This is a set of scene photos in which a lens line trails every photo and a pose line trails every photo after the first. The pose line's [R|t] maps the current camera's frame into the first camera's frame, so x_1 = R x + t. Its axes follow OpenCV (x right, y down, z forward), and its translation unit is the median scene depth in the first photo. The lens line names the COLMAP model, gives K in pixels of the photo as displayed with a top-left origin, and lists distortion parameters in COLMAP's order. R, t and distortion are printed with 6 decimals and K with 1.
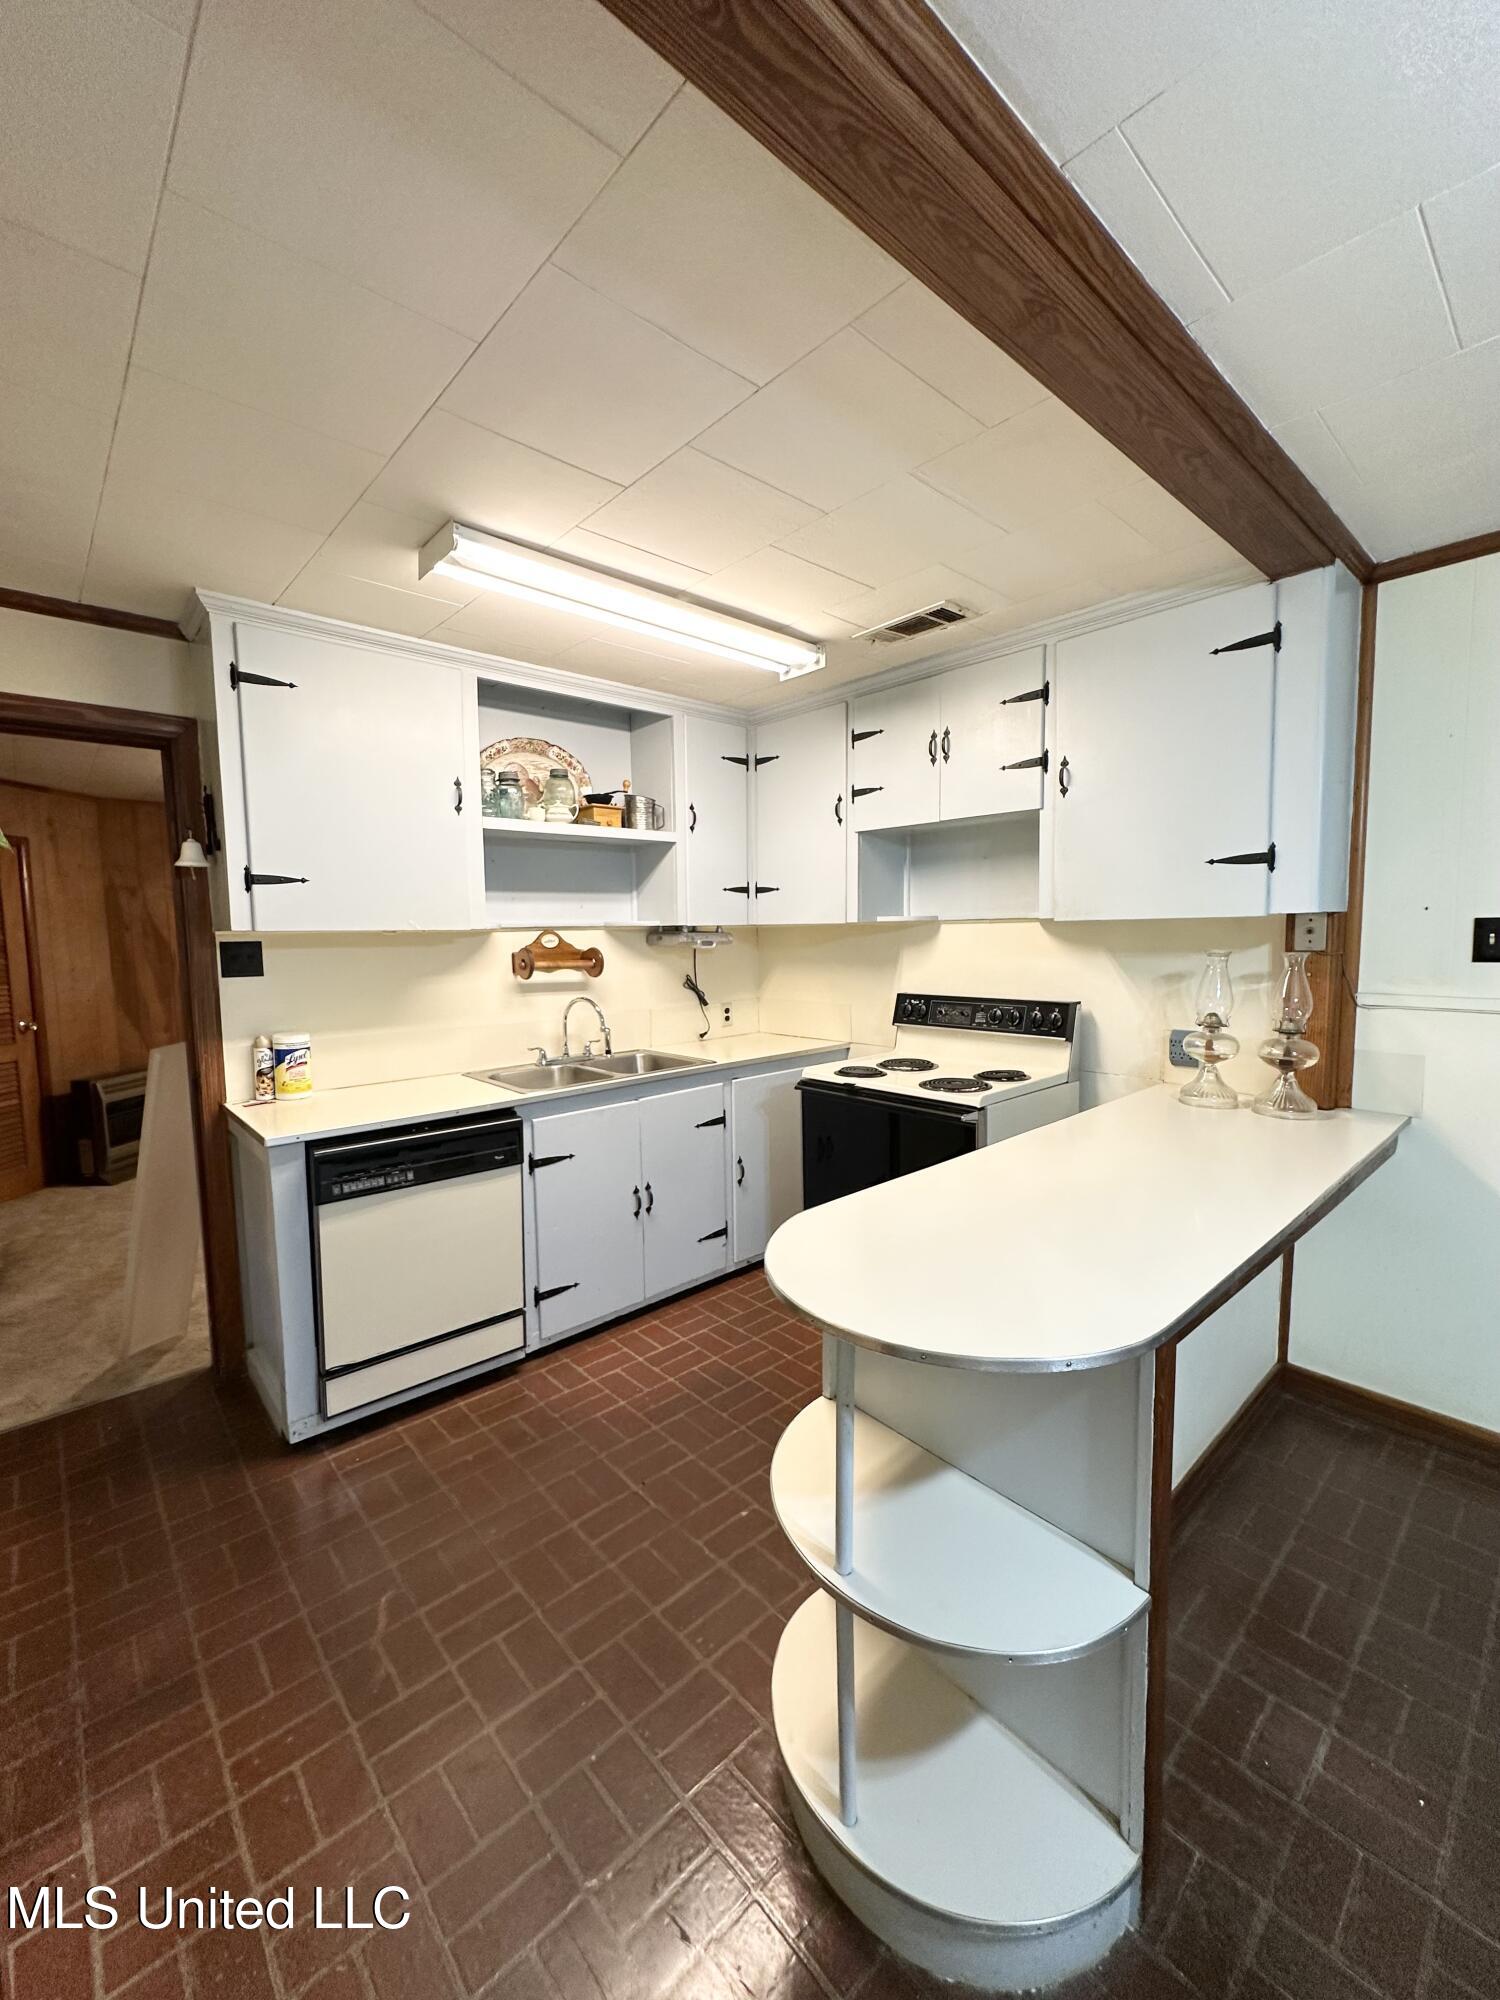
lens RADIAL K [[799.6, 0, 744.5], [0, 799.6, 995.2], [0, 0, 1]] dist [-0.000831, 0.000601]
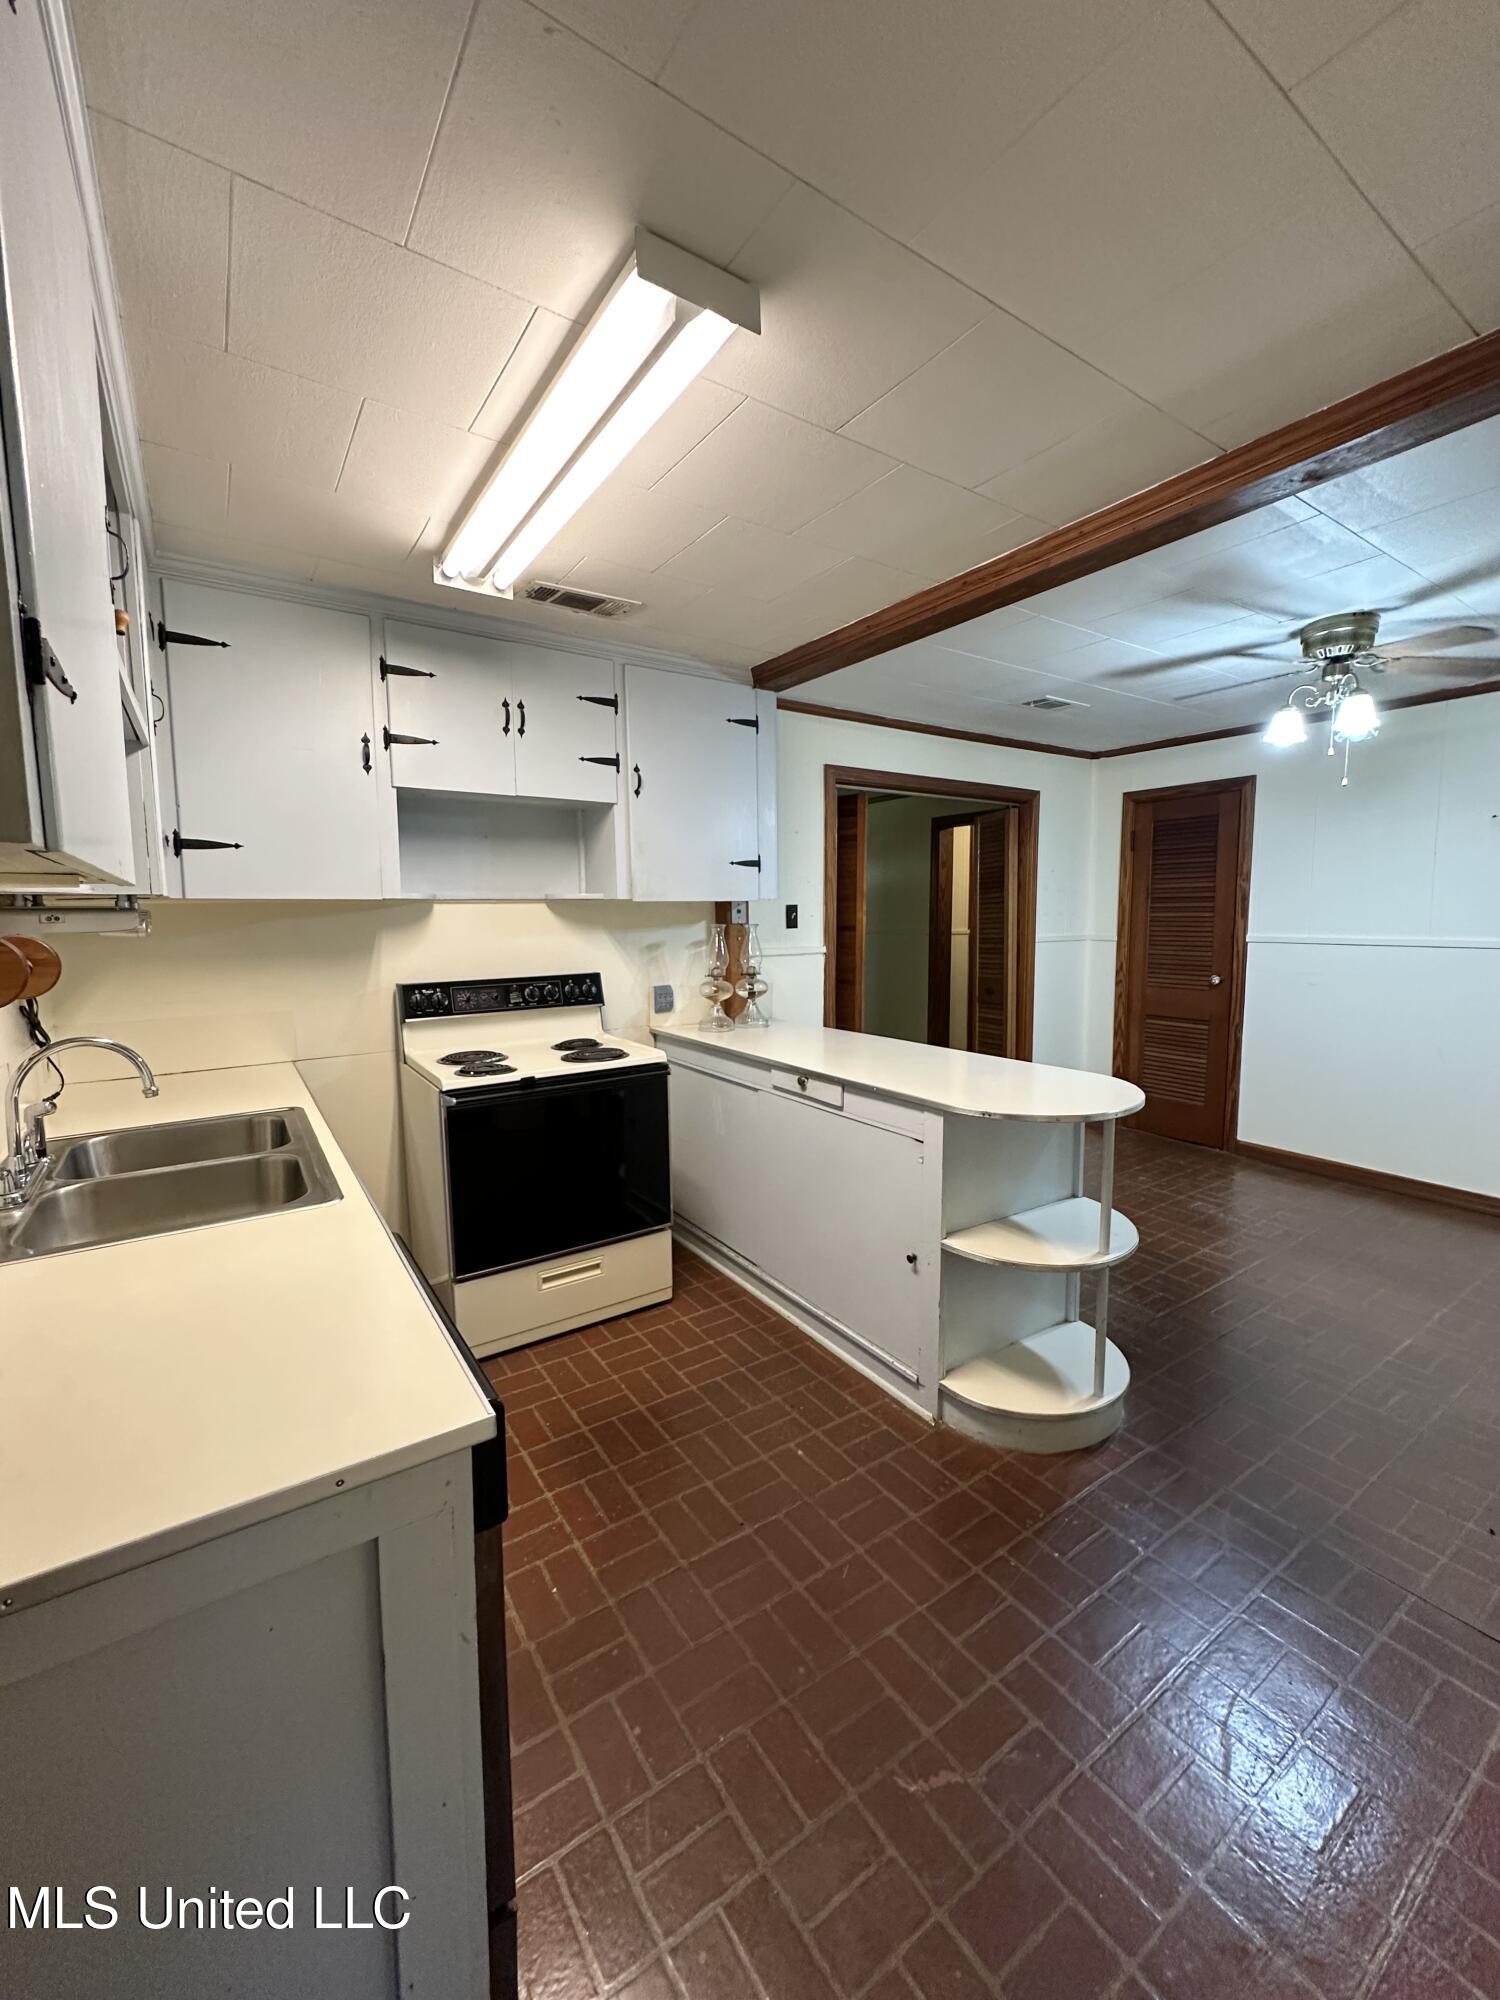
lens RADIAL K [[799.6, 0, 746.7], [0, 799.6, 997.8], [0, 0, 1]] dist [-0.000831, 0.000601]
pose [[0.144543, -0.094903, 0.984937, -0.800568], [0.088349, 0.992652, 0.082681, -0.036246], [-0.985546, 0.075067, 0.151865, 0.691423]]
